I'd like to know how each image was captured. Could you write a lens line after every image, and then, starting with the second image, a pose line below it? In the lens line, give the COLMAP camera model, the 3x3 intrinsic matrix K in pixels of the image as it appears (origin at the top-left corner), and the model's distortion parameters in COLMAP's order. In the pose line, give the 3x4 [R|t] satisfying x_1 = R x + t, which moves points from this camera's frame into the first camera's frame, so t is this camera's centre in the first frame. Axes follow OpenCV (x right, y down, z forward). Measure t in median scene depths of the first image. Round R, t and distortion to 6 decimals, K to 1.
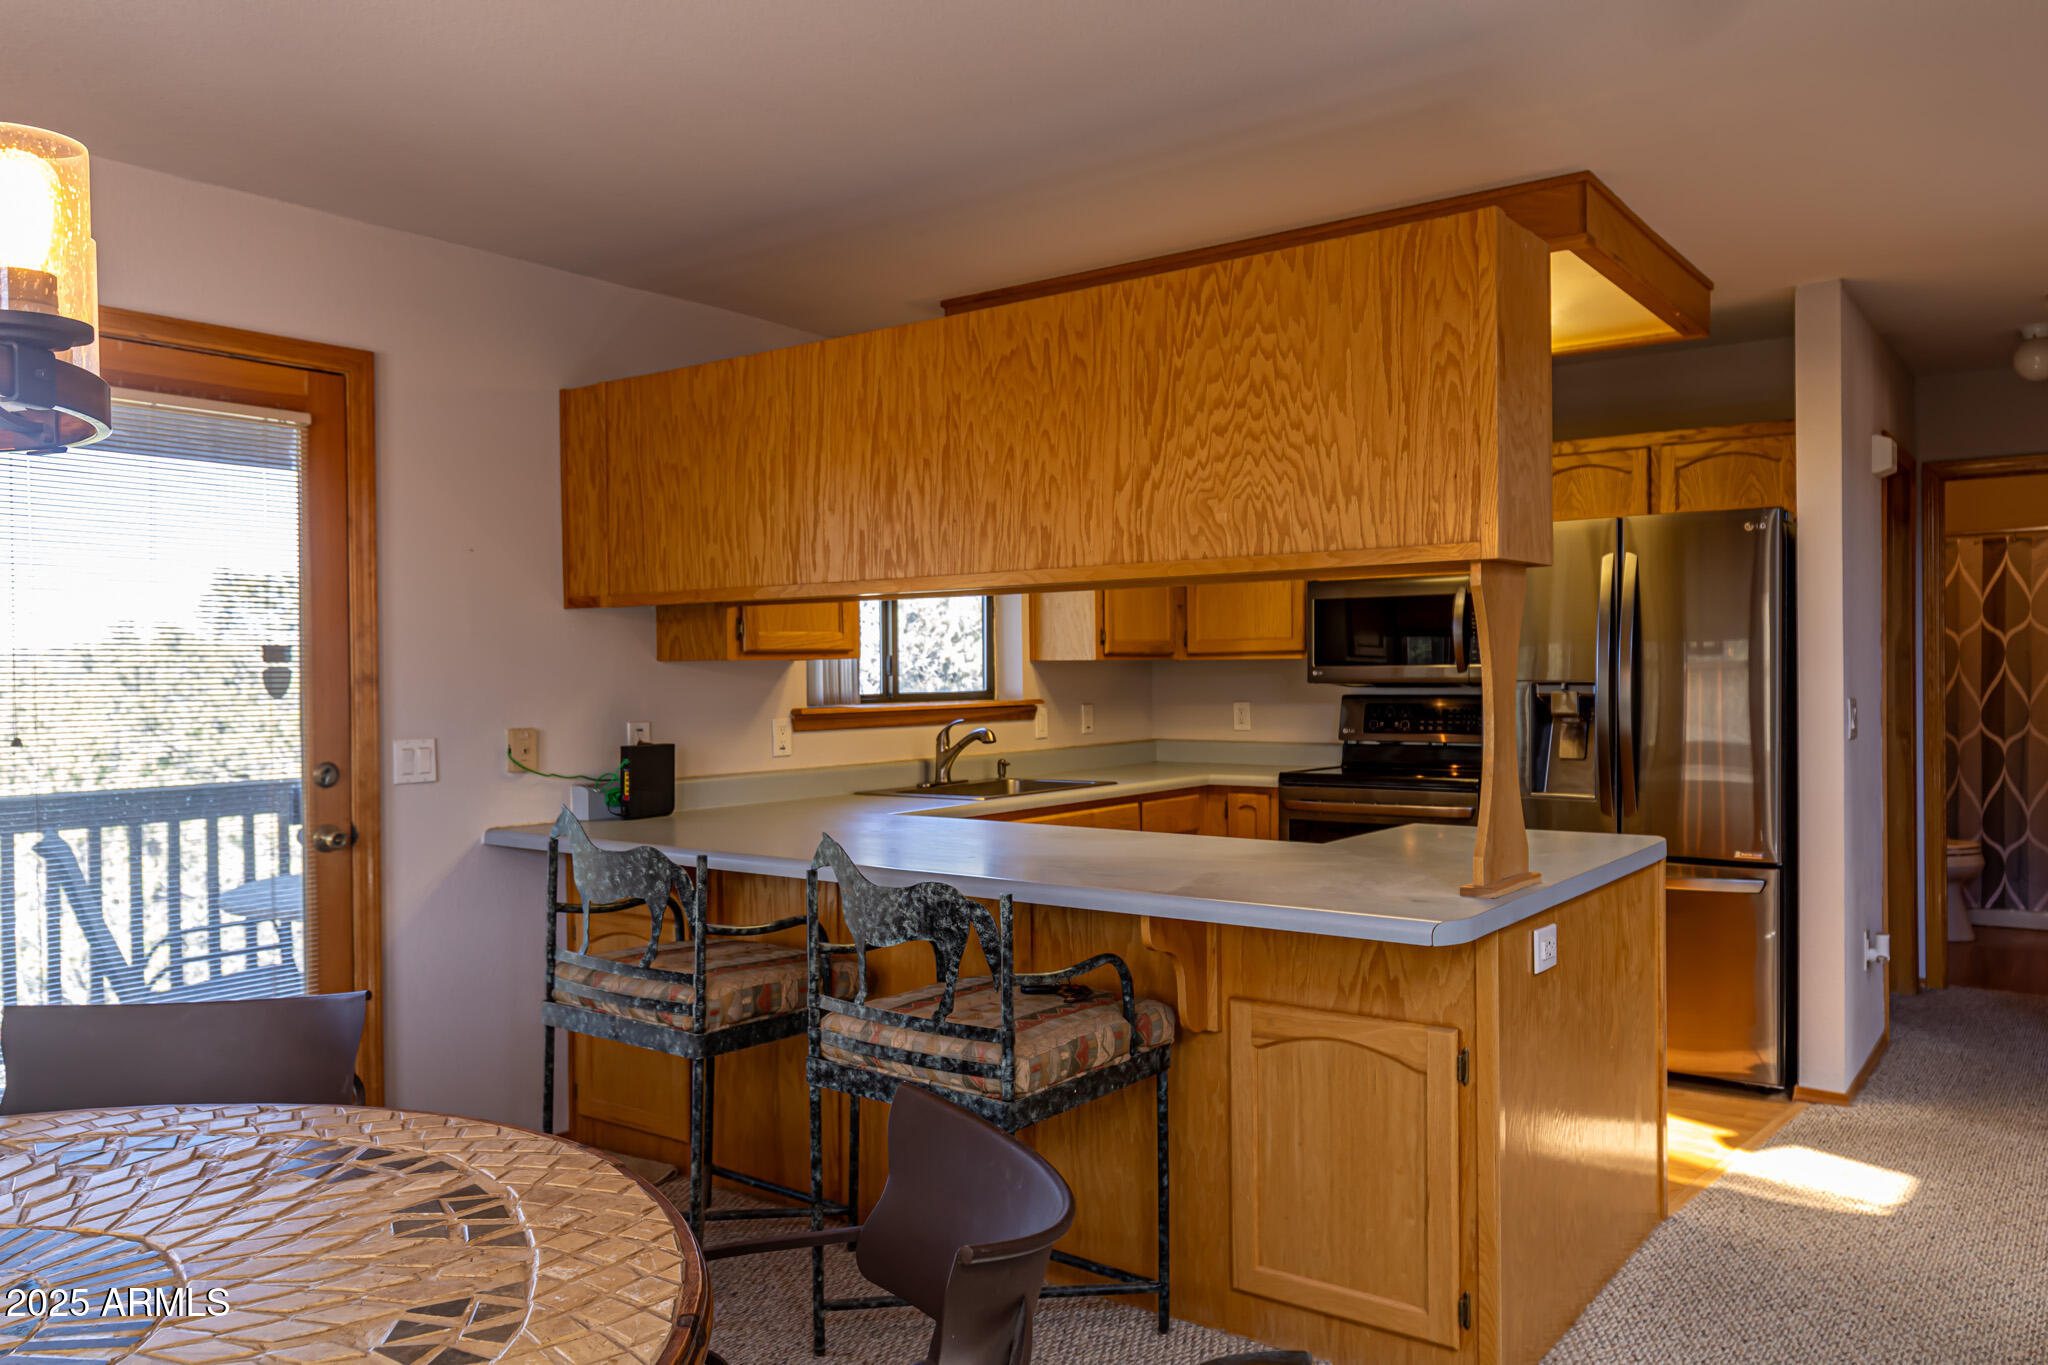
lens RADIAL K [[1559.9, 0, 1024.0], [0, 1559.9, 682.5], [0, 0, 1]] dist [0.015556, -0.013894]
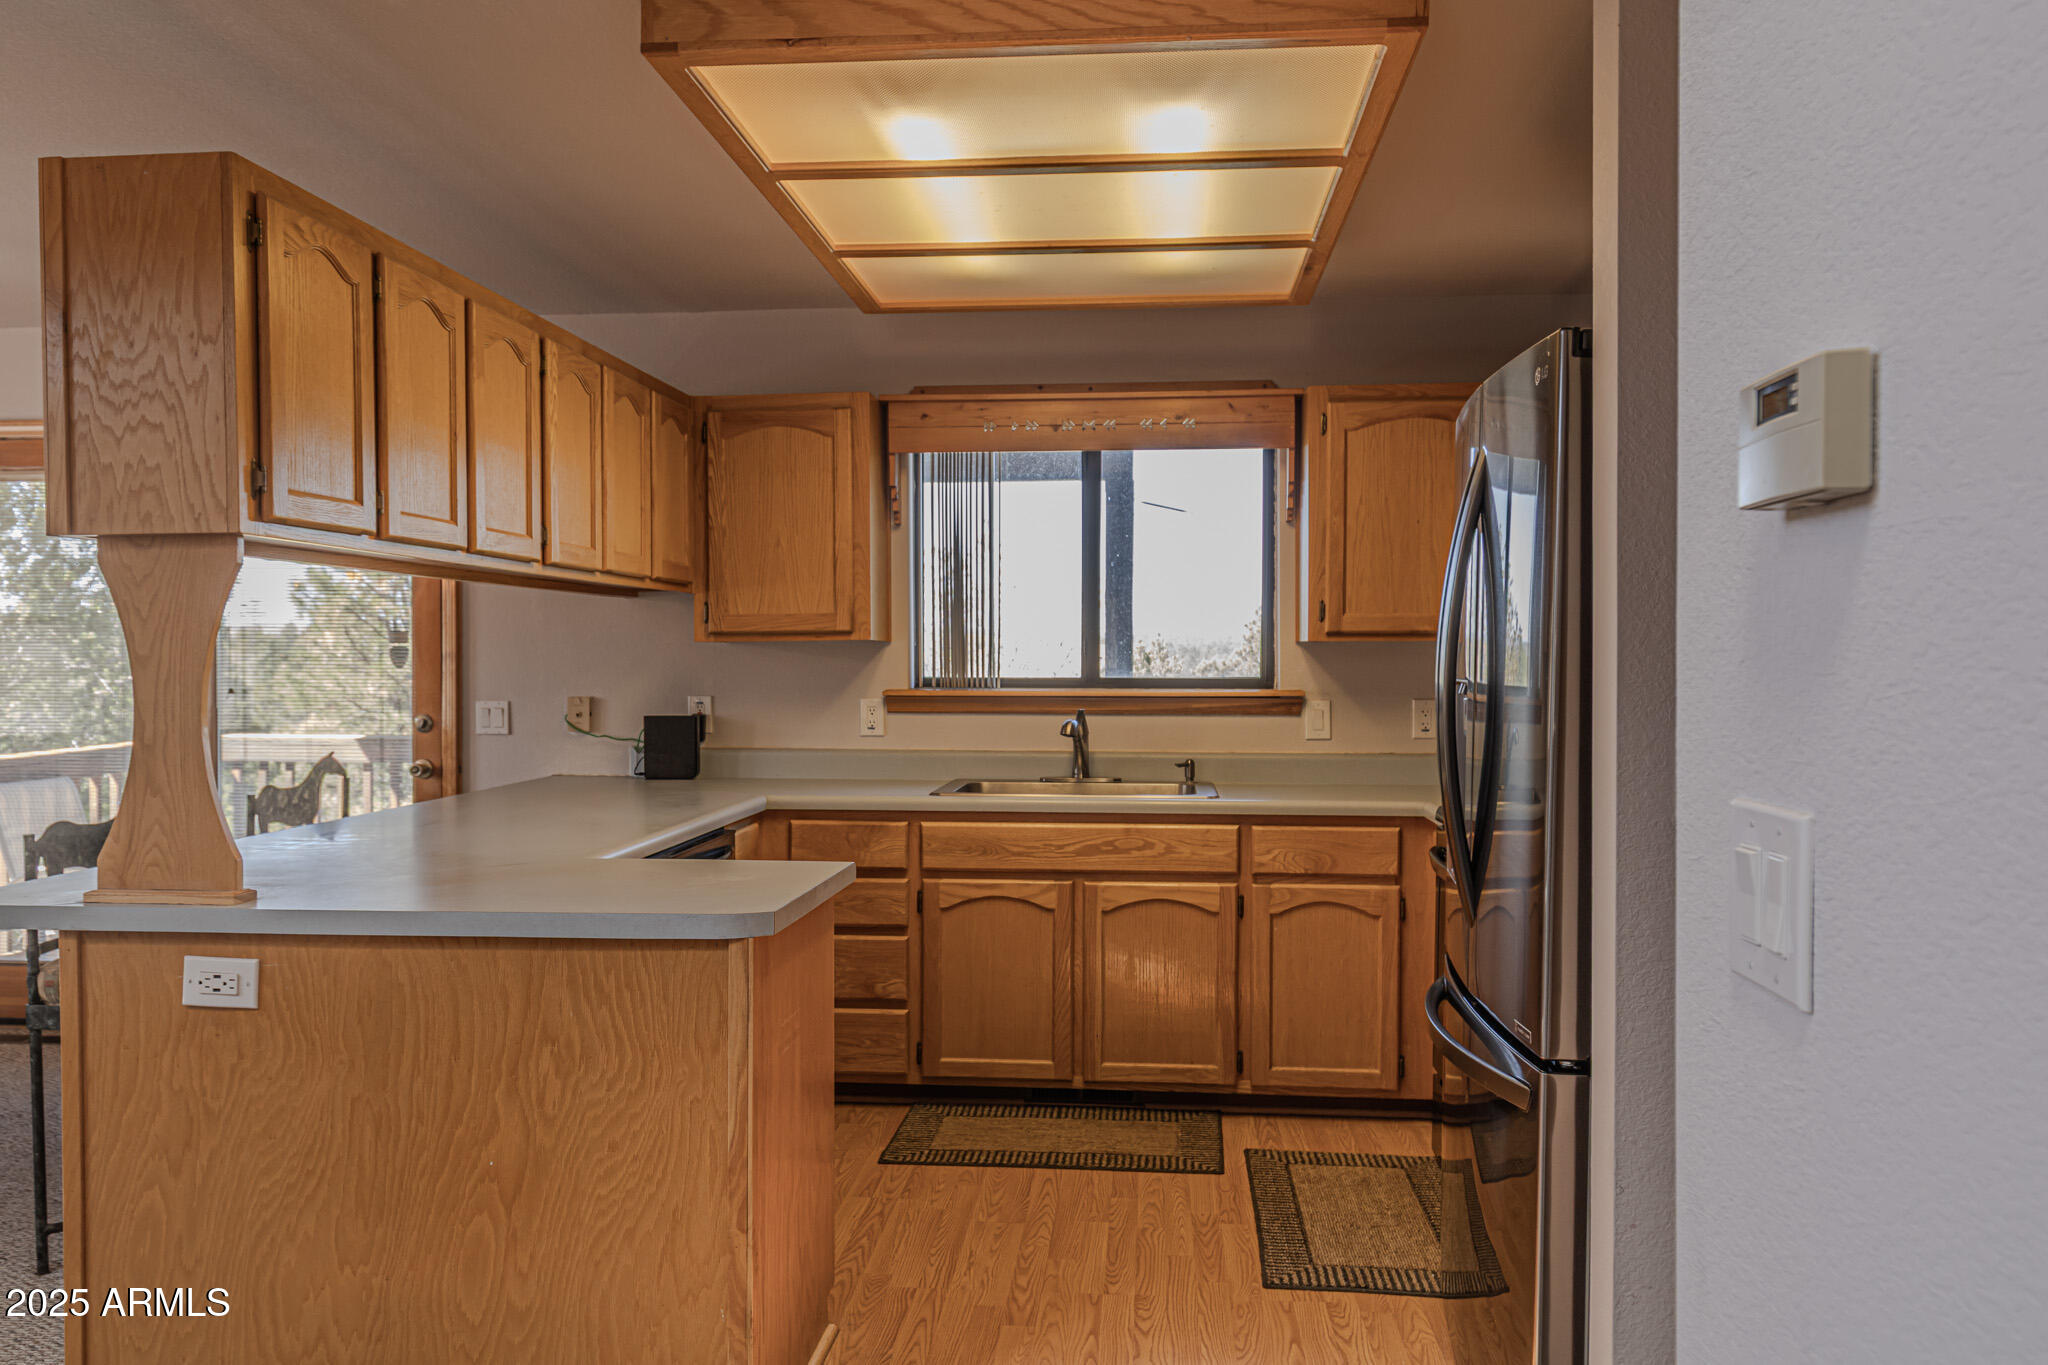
lens RADIAL K [[1532.1, 0, 1024.0], [0, 1532.1, 682.5], [0, 0, 1]] dist [0.011921, -0.007996]
pose [[0.499956, 0.020551, -0.865807, 0.753648], [-0.012767, 0.999785, 0.016359, -0.004950], [0.865957, 0.002875, 0.500111, 0.587388]]
